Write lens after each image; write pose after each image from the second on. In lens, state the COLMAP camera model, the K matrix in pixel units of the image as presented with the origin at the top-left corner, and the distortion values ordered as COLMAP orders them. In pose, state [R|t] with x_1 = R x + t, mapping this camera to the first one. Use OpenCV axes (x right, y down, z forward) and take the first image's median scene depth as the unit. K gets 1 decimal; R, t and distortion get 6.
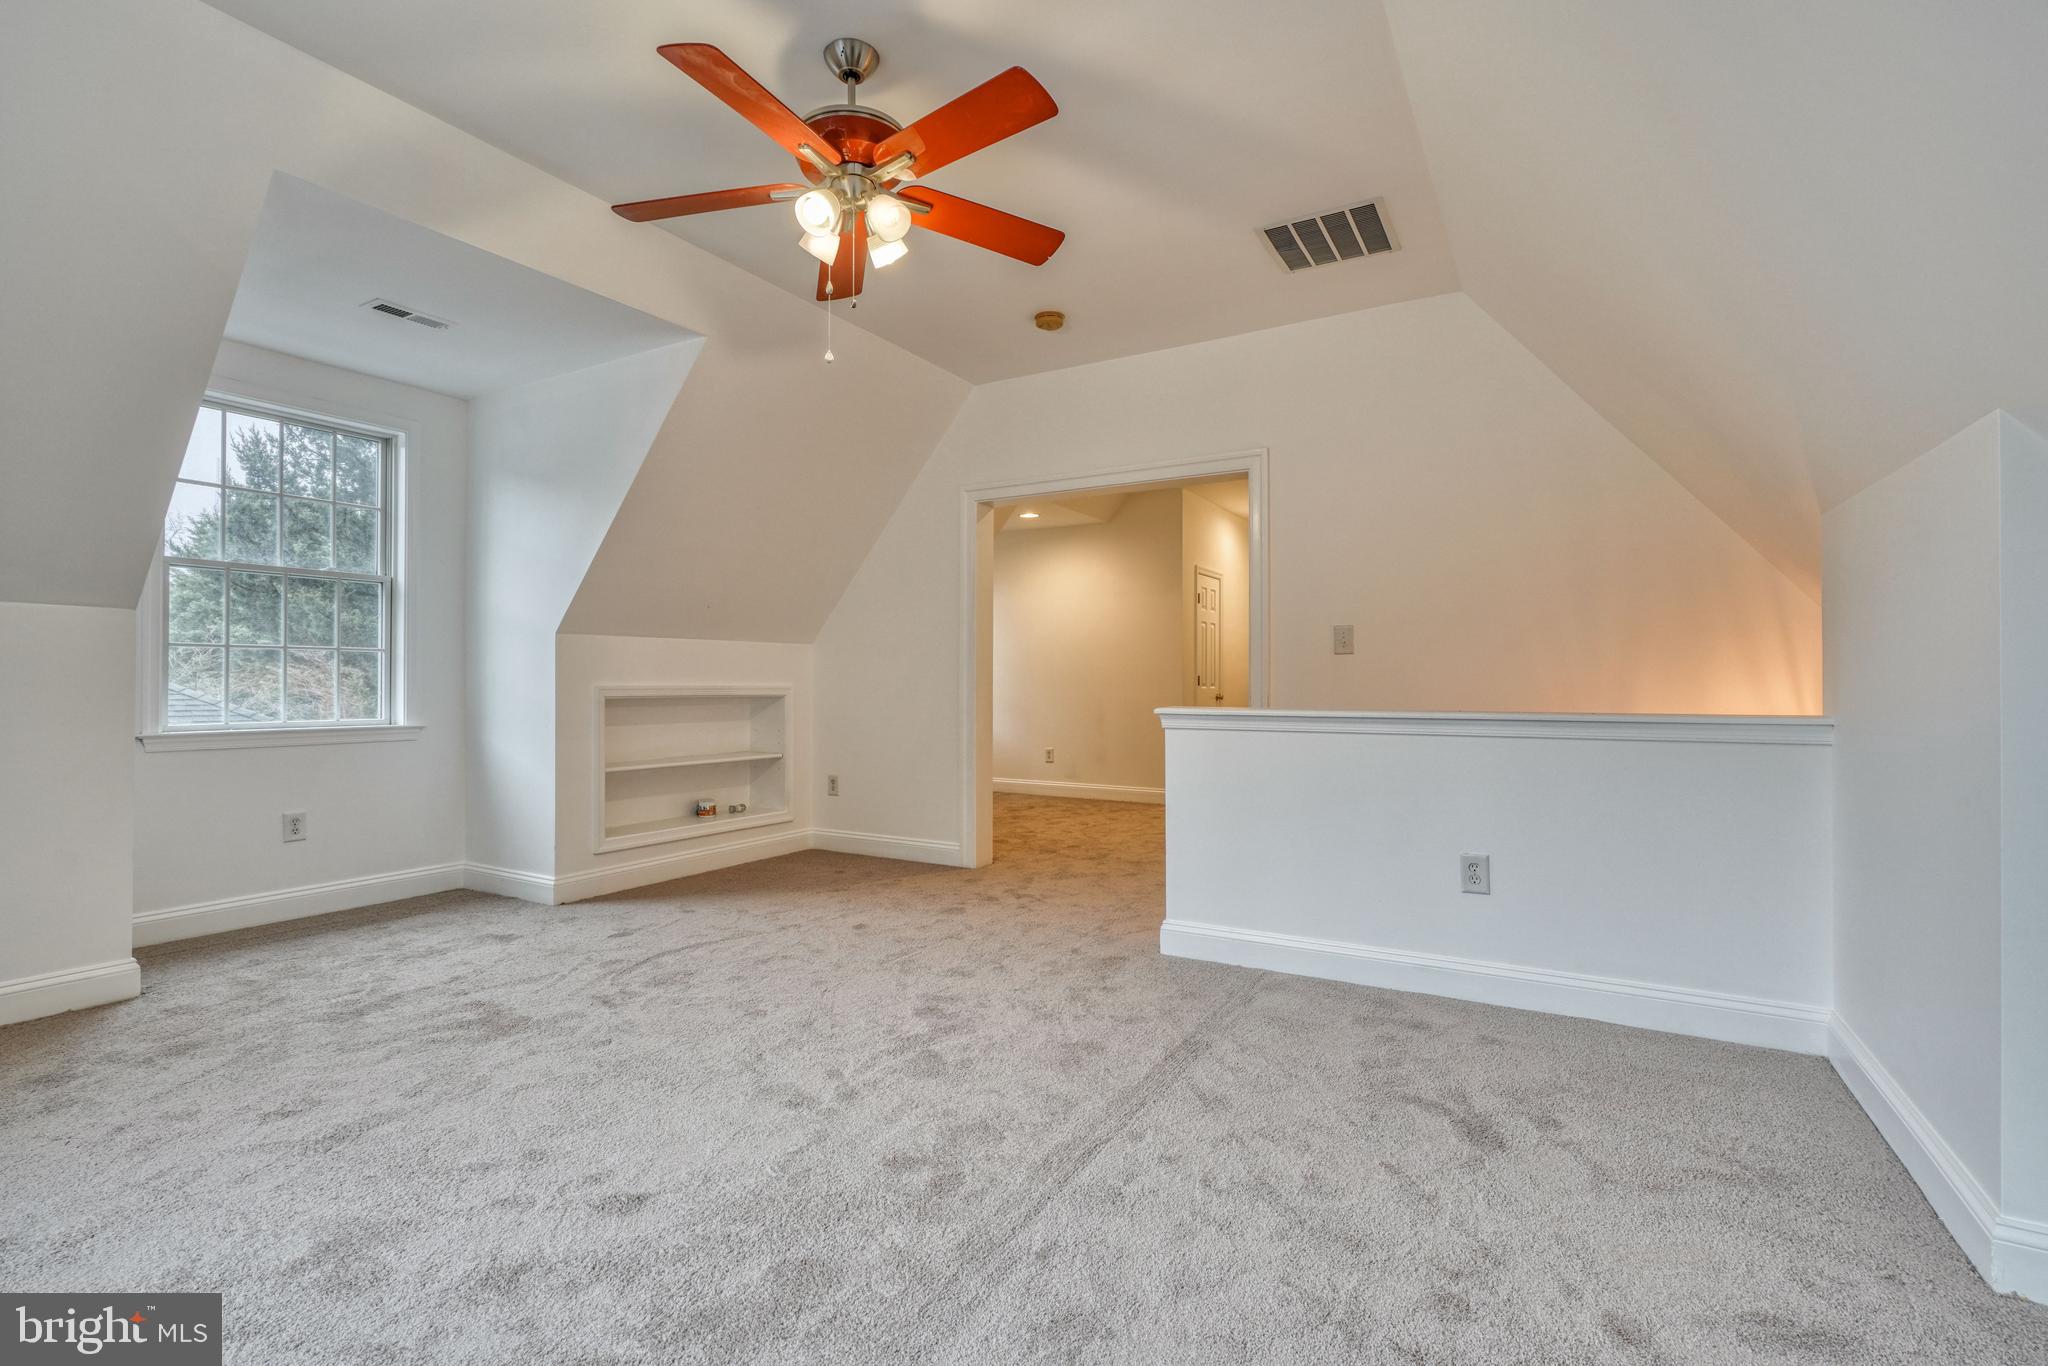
lens RADIAL K [[921.6, 0, 1021.2], [0, 921.6, 659.1], [0, 0, 1]] dist [-0.011988, 0.006146]
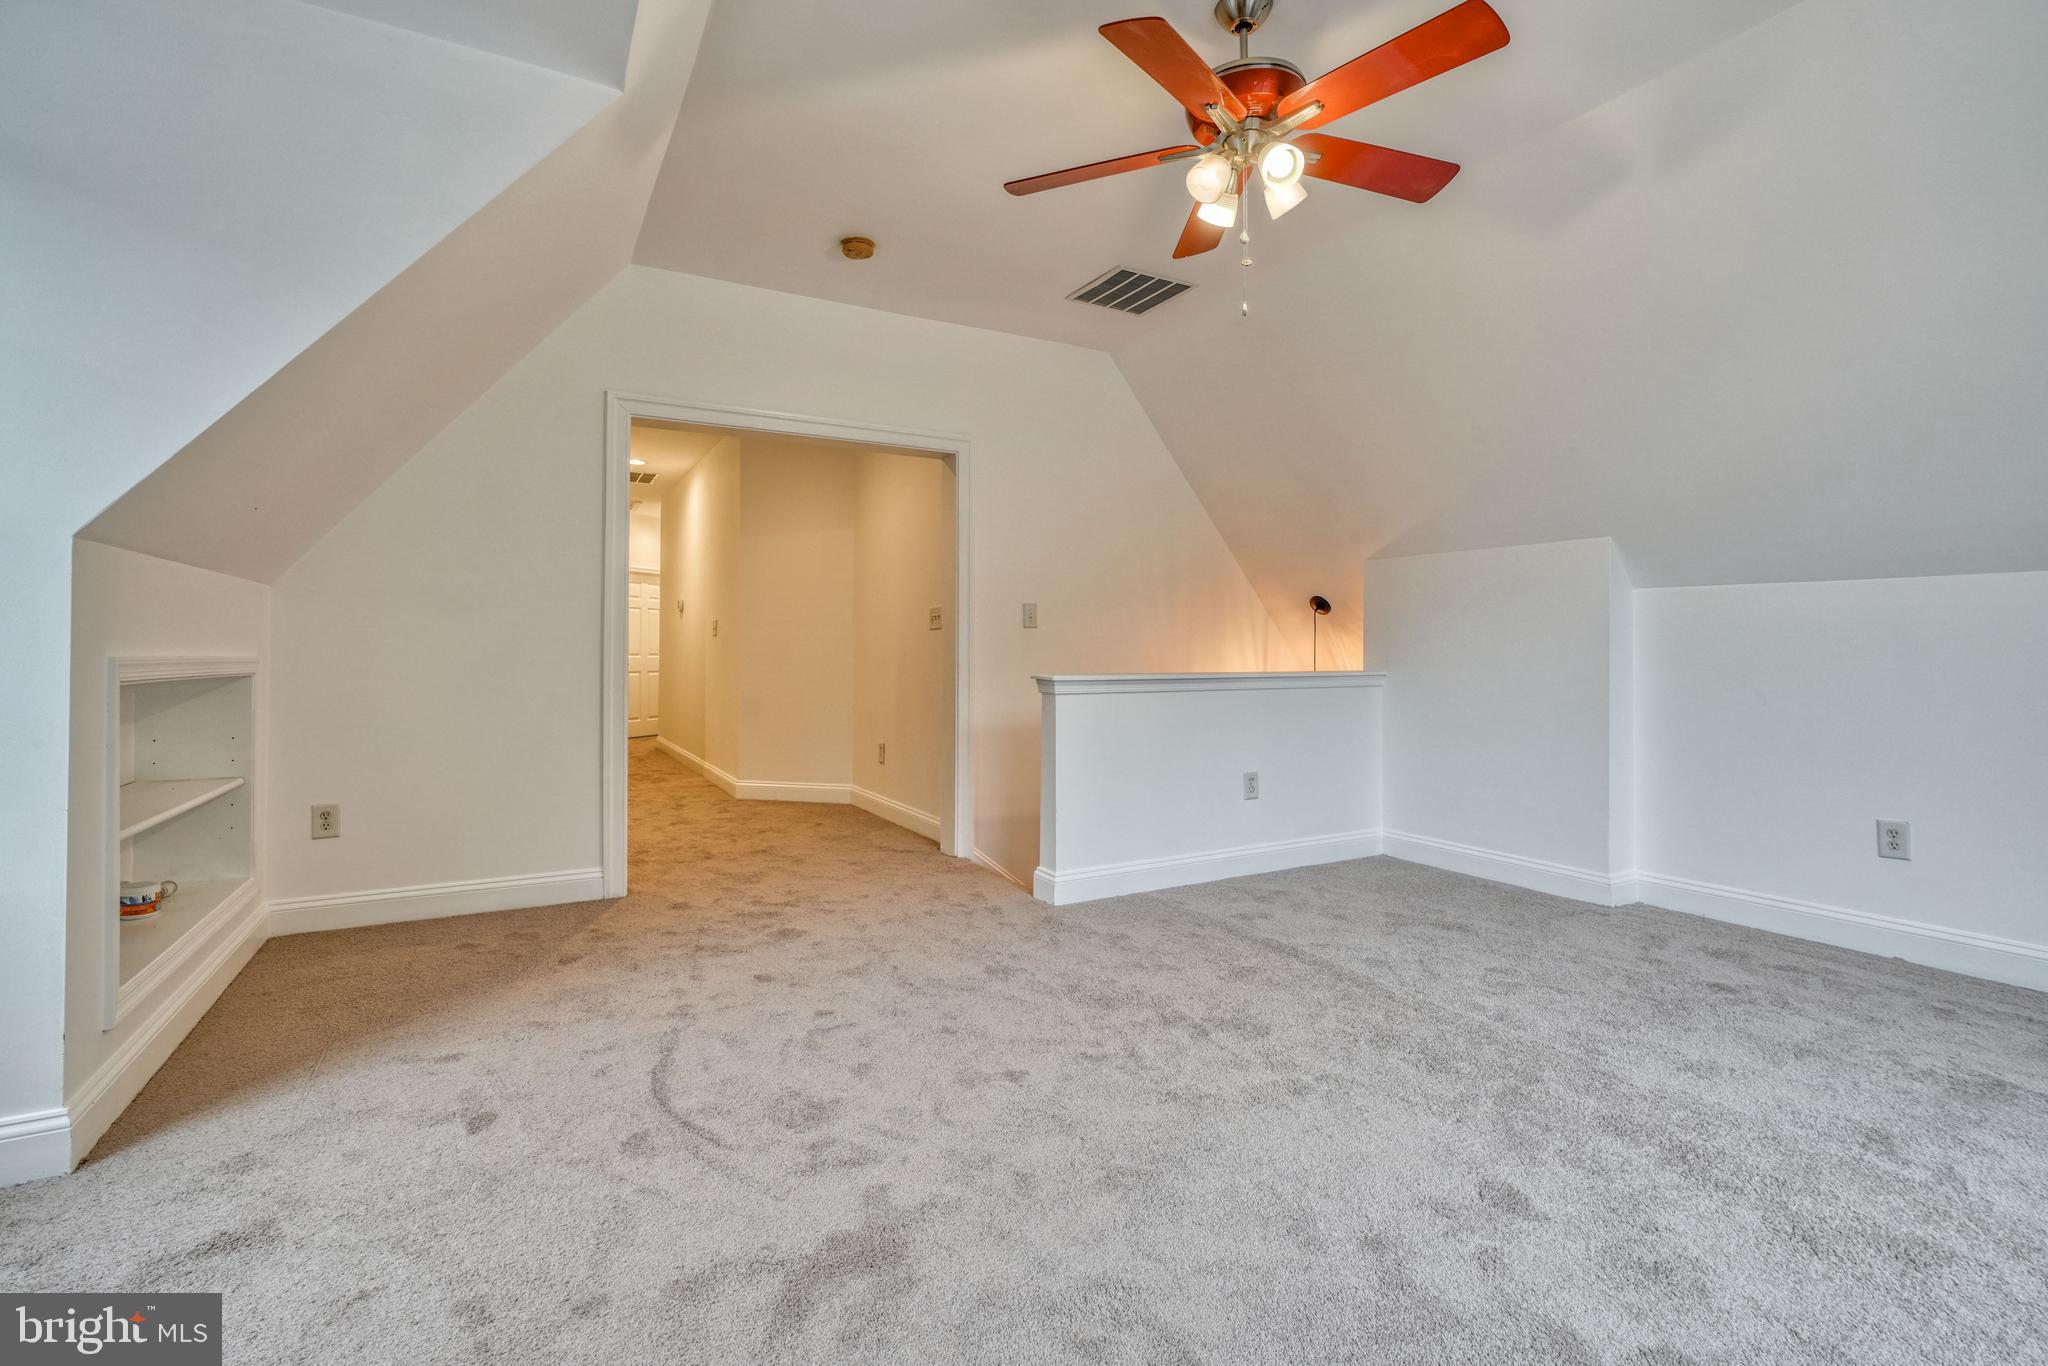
lens RADIAL K [[915.8, 0, 1020.0], [0, 915.8, 633.5], [0, 0, 1]] dist [-0.012024, 0.000031]
pose [[0.506440, 0.019029, 0.862065, -0.860643], [-0.022919, 0.999700, -0.008602, 0.015939], [-0.861971, -0.015401, 0.506724, 0.546679]]
